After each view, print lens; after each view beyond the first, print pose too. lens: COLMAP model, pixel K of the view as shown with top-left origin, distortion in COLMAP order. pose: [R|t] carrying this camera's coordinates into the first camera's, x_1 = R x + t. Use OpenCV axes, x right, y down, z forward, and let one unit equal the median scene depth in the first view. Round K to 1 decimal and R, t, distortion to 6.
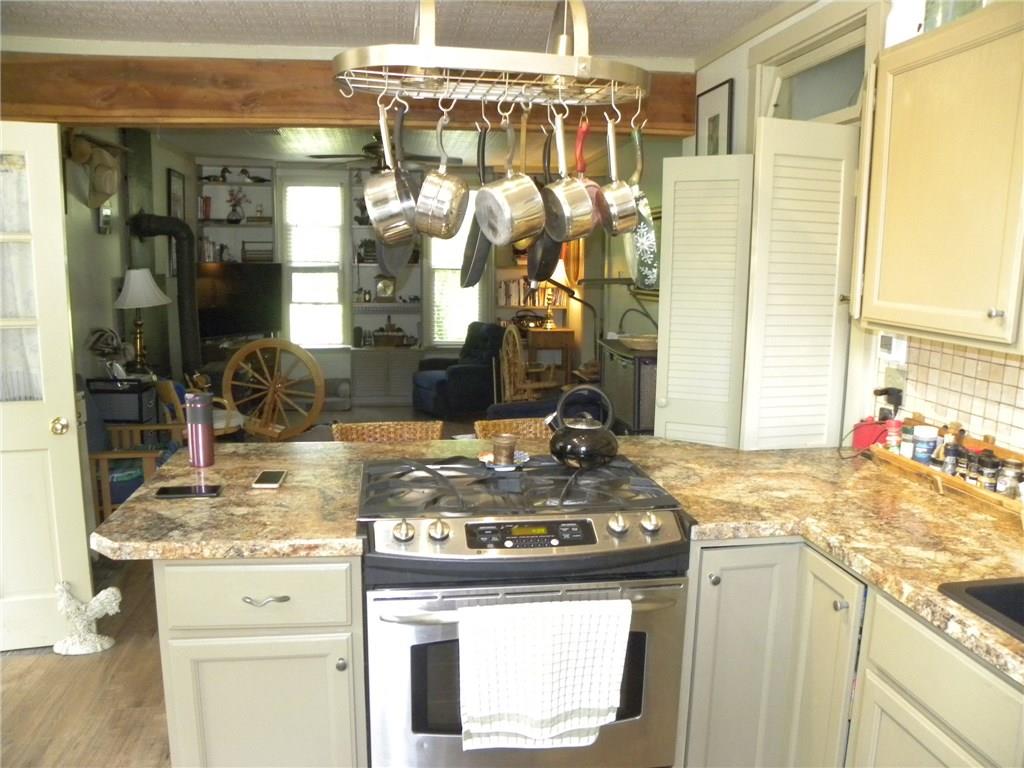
lens RADIAL K [[801.6, 0, 512.0], [0, 801.6, 384.0], [0, 0, 1]] dist [-0.136221, 0.097543]
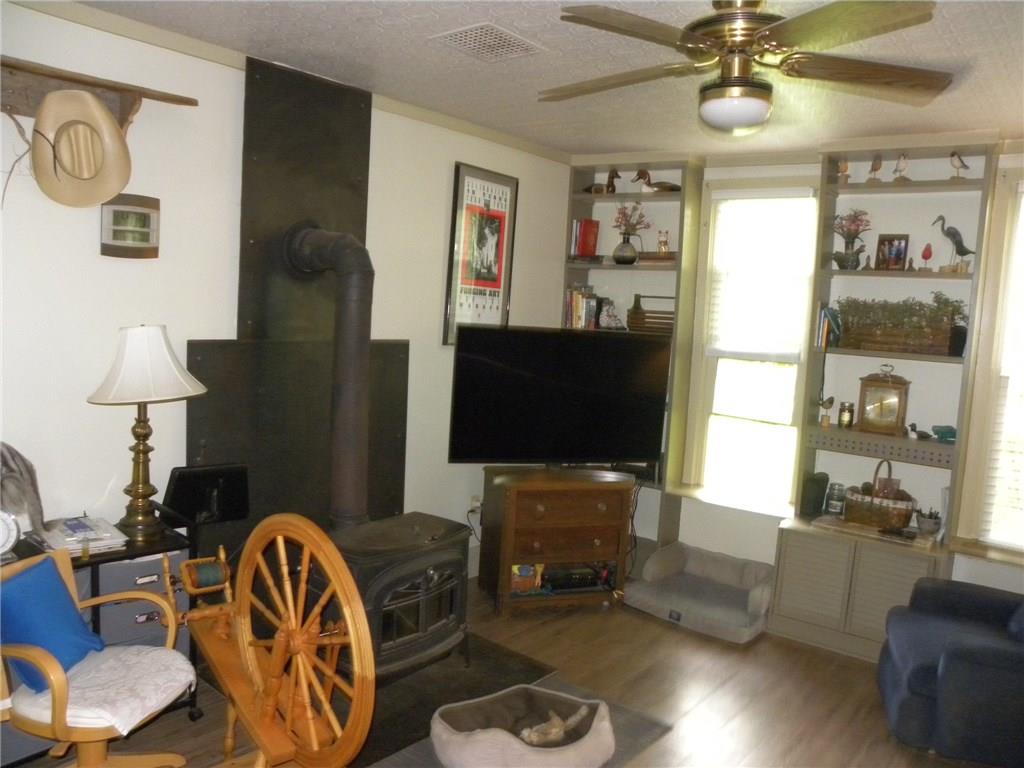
lens RADIAL K [[753.5, 0, 512.0], [0, 753.5, 384.0], [0, 0, 1]] dist [-0.114736, 0.000832]
pose [[0.651297, 0.101664, -0.751982, 0.023771], [-0.167147, 0.985865, -0.011483, -0.094818], [0.740185, 0.133171, 0.659084, 0.577071]]
